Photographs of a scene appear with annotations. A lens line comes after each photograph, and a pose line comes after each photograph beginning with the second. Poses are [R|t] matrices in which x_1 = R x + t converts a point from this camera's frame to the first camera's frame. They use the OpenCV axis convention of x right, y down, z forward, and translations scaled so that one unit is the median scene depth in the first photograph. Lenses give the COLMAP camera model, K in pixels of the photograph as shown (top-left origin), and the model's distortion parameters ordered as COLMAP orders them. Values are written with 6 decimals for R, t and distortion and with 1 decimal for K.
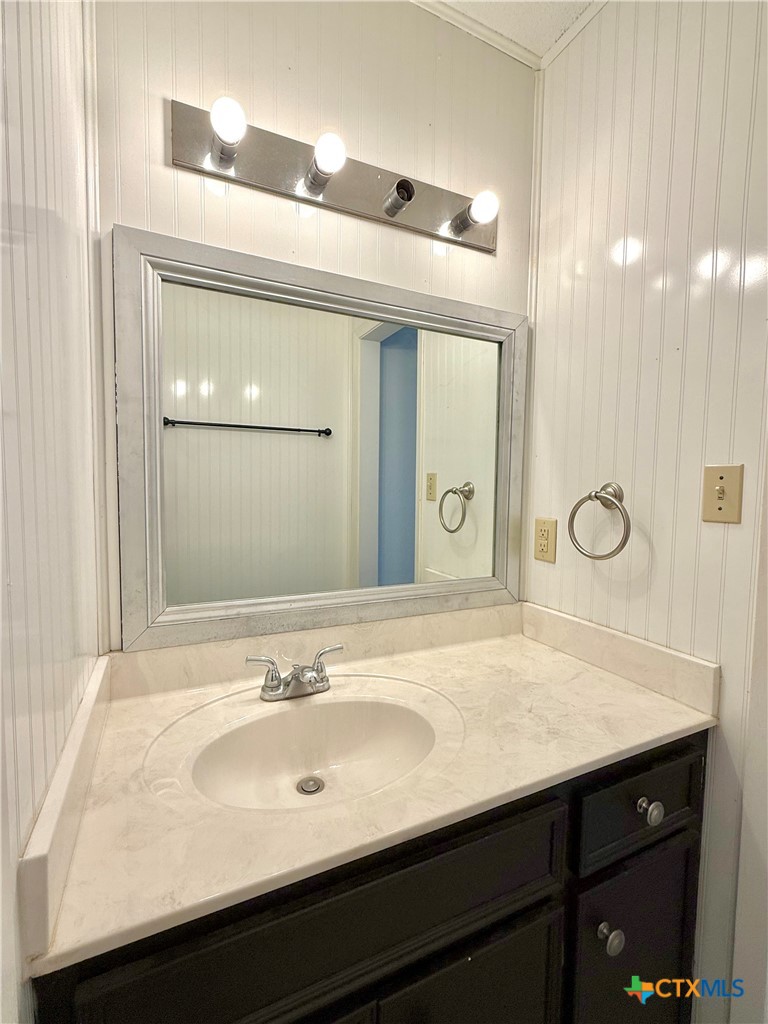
lens RADIAL K [[459.1, 0, 384.0], [0, 459.1, 512.0], [0, 0, 1]] dist [0.000640, 0.000200]
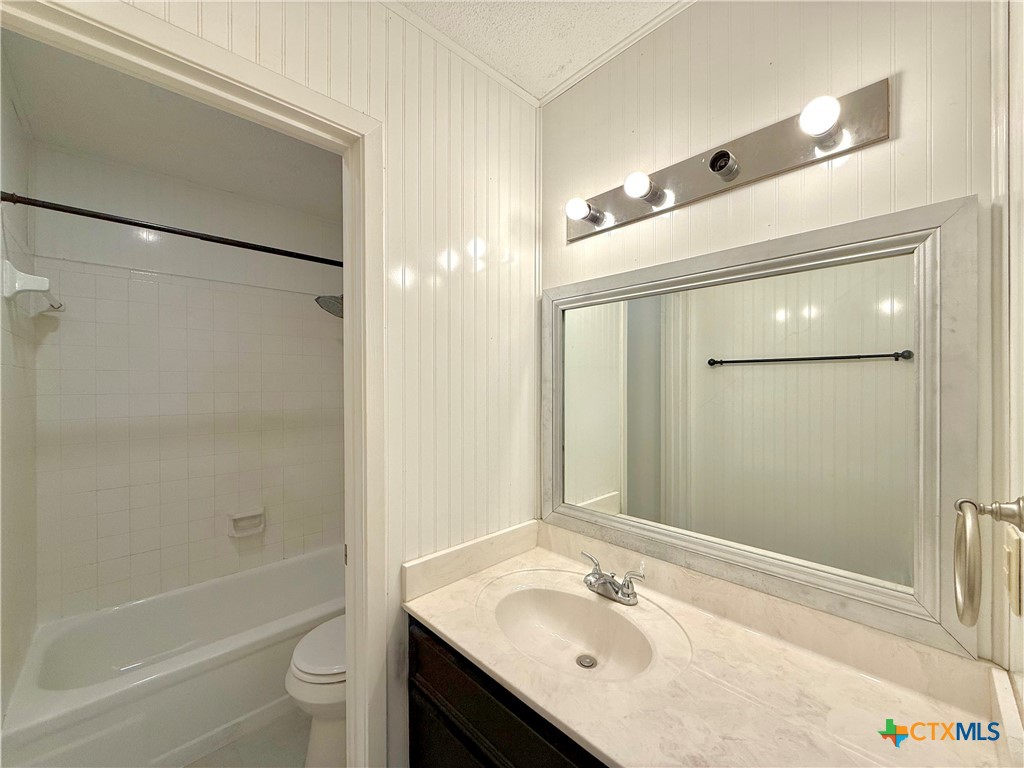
lens RADIAL K [[406.4, 0, 510.9], [0, 406.4, 386.5], [0, 0, 1]] dist [0.000499, -0.000060]
pose [[0.320333, -0.010196, -0.947250, 0.762425], [-0.056788, 0.997937, -0.029945, -0.138366], [0.945601, 0.063385, 0.319093, 0.294286]]
